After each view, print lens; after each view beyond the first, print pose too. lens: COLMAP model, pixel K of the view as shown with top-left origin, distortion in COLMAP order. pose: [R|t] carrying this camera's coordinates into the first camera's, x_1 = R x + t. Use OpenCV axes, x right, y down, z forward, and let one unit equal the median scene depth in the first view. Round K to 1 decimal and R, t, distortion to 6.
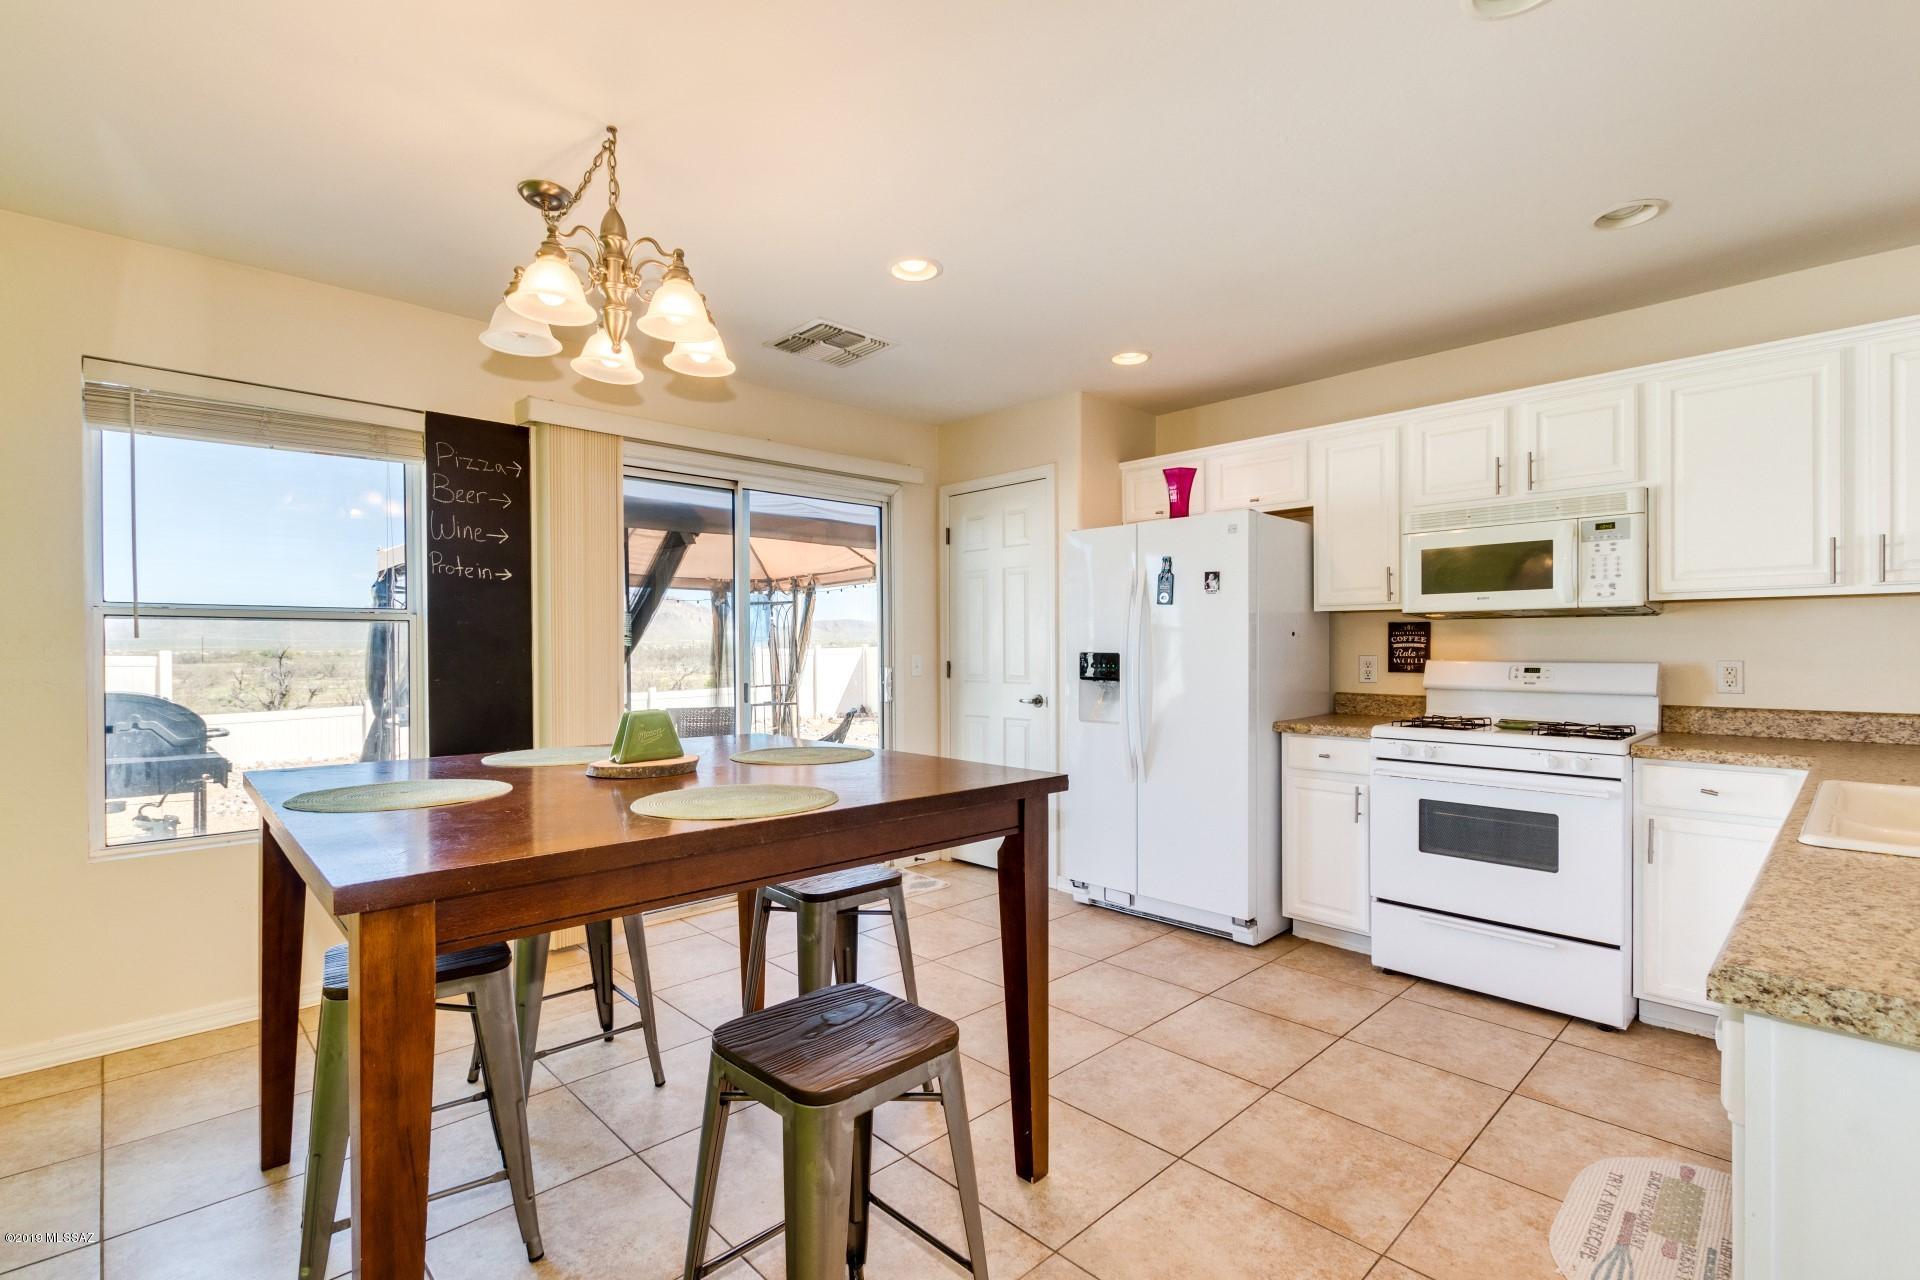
lens RADIAL K [[874.3, 0, 957.1], [0, 874.3, 648.7], [0, 0, 1]] dist [0.001656, -0.000310]
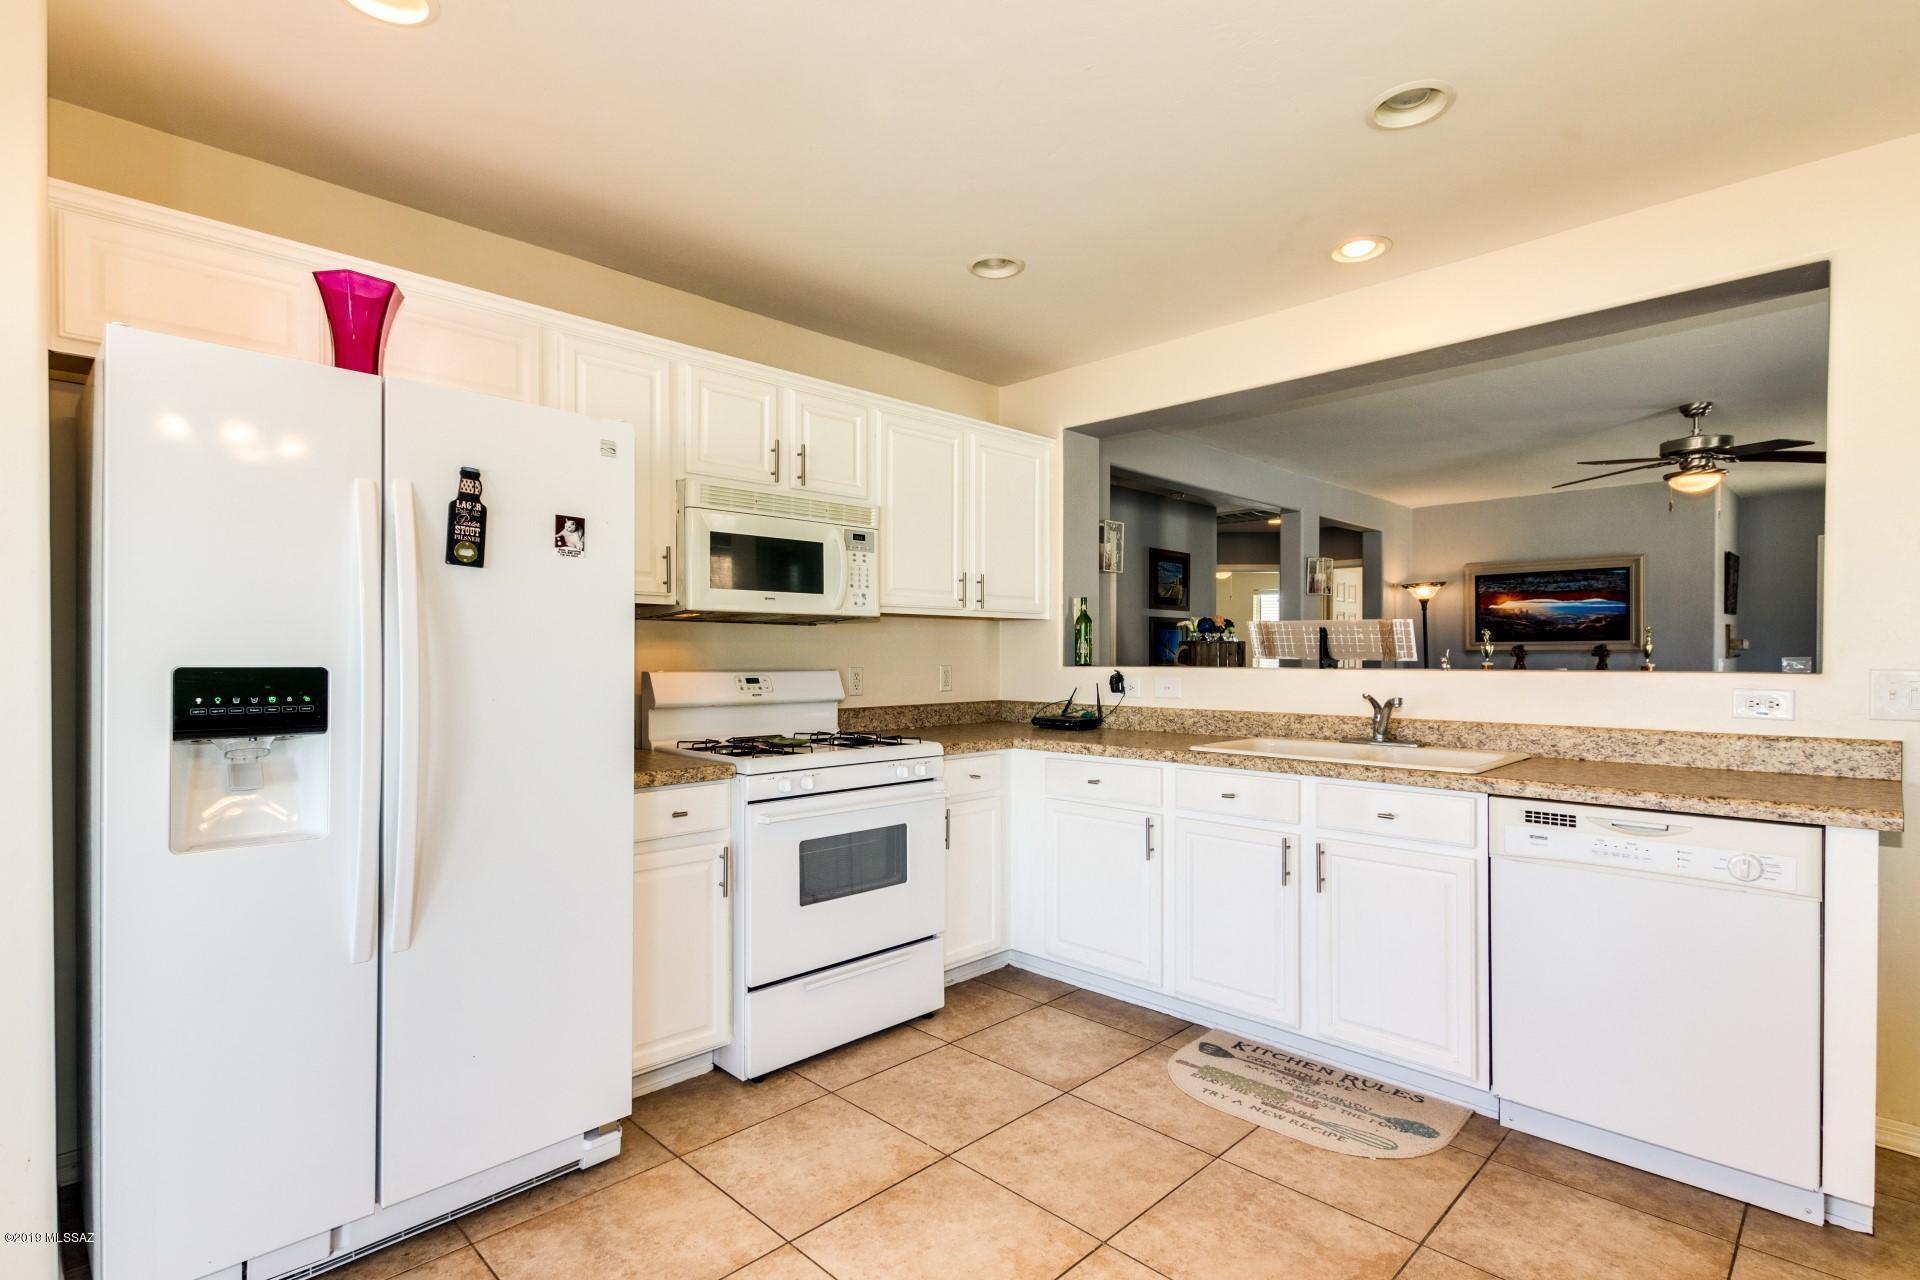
lens RADIAL K [[920.3, 0, 954.6], [0, 920.3, 656.5], [0, 0, 1]] dist [0.005767, 0.000146]
pose [[-0.018415, 0.000728, 0.999830, -0.320819], [0.002169, 0.999997, -0.000688, 0.000718], [-0.999828, 0.002156, -0.018417, 0.850799]]
